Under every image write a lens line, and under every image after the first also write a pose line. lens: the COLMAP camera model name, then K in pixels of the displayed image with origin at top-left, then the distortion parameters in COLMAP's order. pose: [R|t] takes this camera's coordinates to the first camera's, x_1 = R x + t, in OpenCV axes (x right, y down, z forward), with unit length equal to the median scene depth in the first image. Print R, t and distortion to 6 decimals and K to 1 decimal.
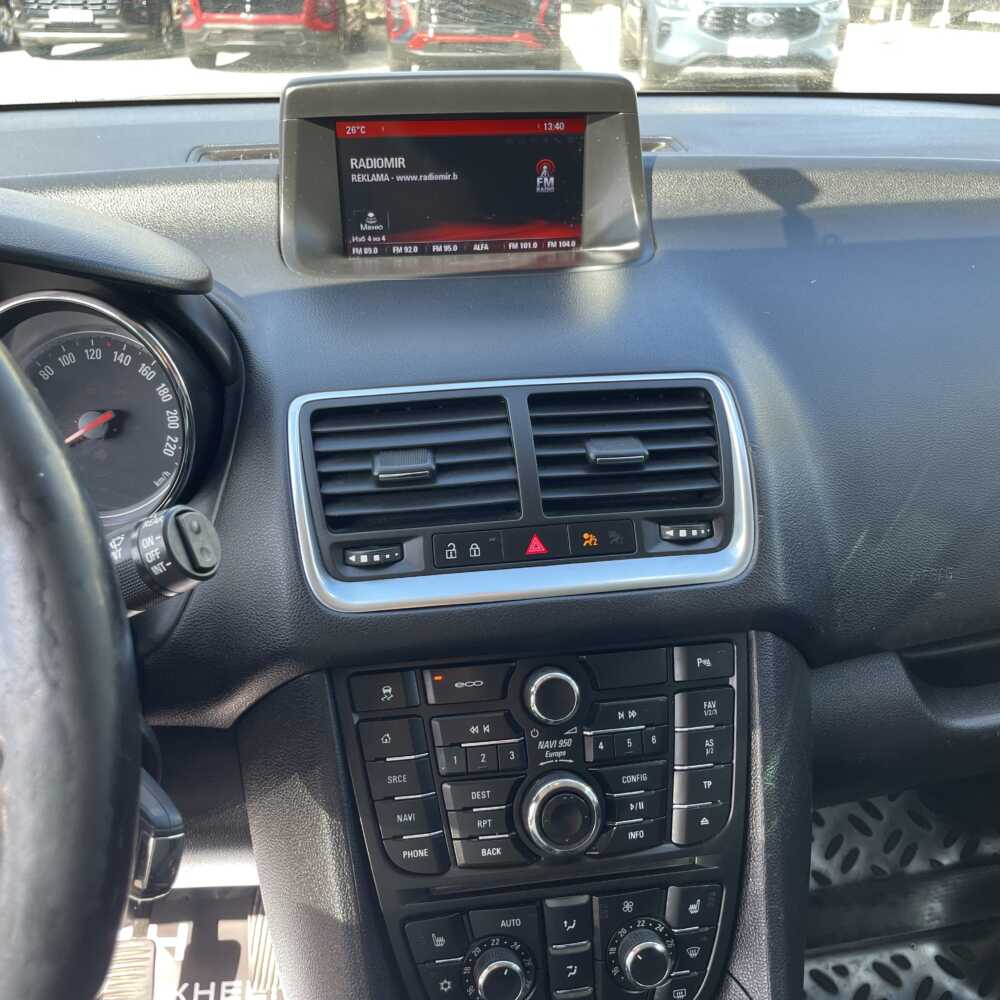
lens RADIAL K [[1045.5, 0, 502.3], [0, 1045.5, 475.8], [0, 0, 1]] dist [0.086837, -0.115438]
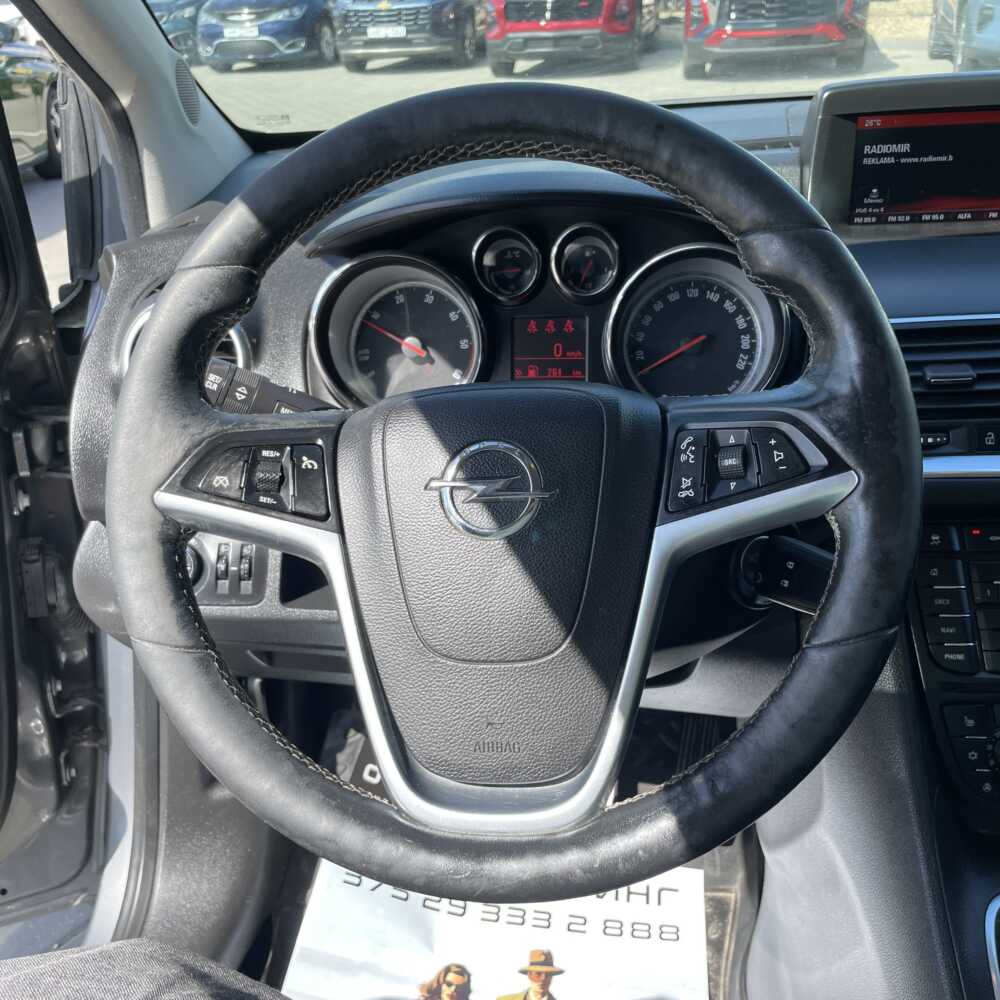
lens RADIAL K [[1045.7, 0, 470.2], [0, 1045.7, 488.4], [0, 0, 1]] dist [0.082079, -0.101629]
pose [[0.965878, 0.060588, -0.251812, -0.244927], [-0.057923, 0.998159, 0.017991, 0.106544], [0.252438, -0.002792, 0.967609, -0.328160]]
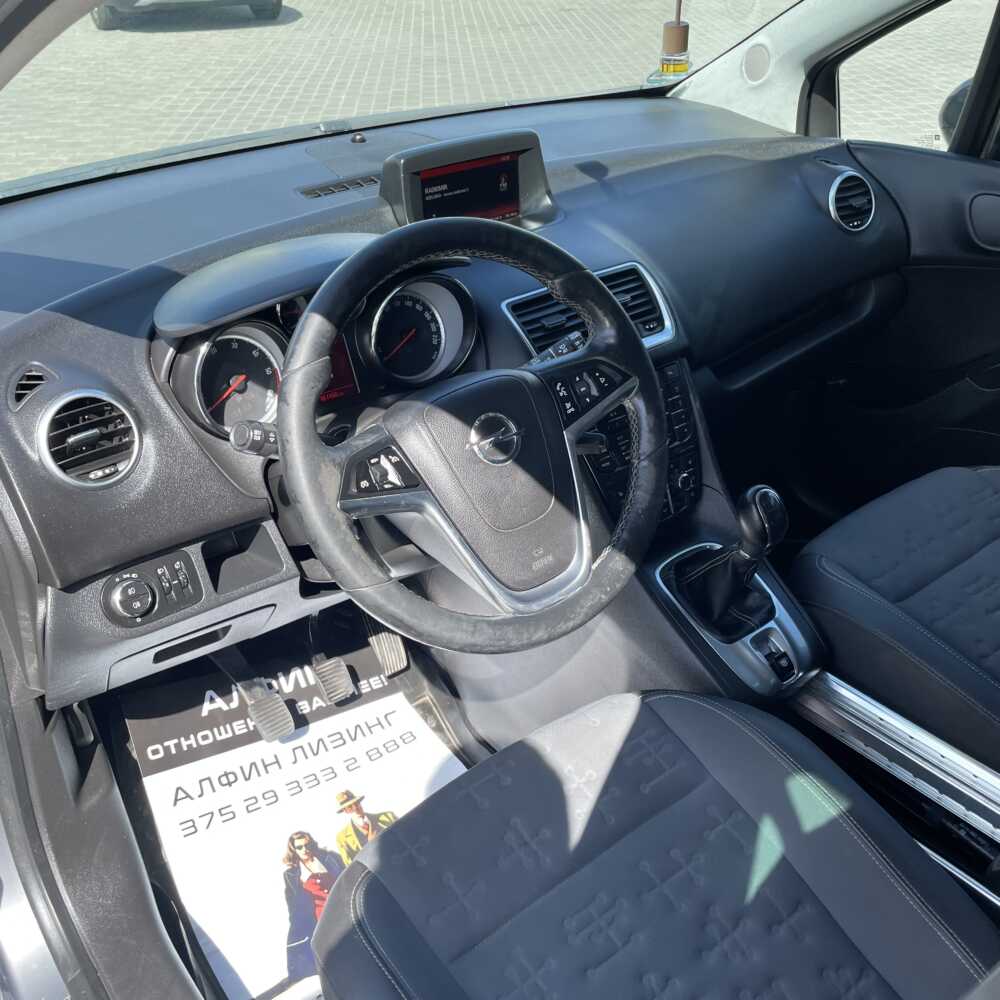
lens RADIAL K [[1045.5, 0, 502.3], [0, 1045.5, 475.8], [0, 0, 1]] dist [0.086837, -0.115438]
pose [[0.870052, -0.258214, 0.419924, -0.947333], [0.224682, 0.965931, 0.128432, -0.001198], [-0.438780, -0.017393, 0.898426, -0.816619]]
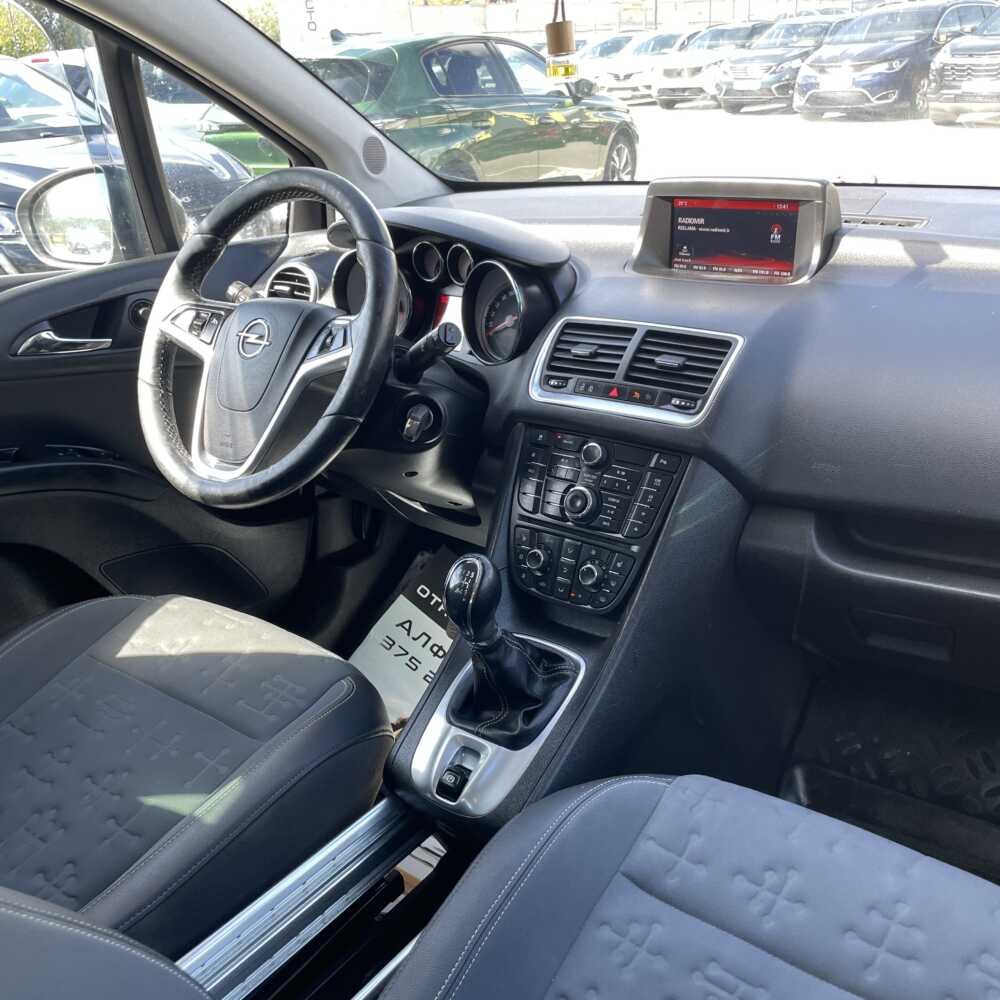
lens RADIAL K [[1045.5, 0, 502.3], [0, 1045.5, 475.8], [0, 0, 1]] dist [0.086837, -0.115438]
pose [[0.688644, 0.230823, -0.687379, 1.023140], [-0.264589, 0.962605, 0.058169, 0.121750], [0.675101, 0.141816, 0.723966, -0.523299]]
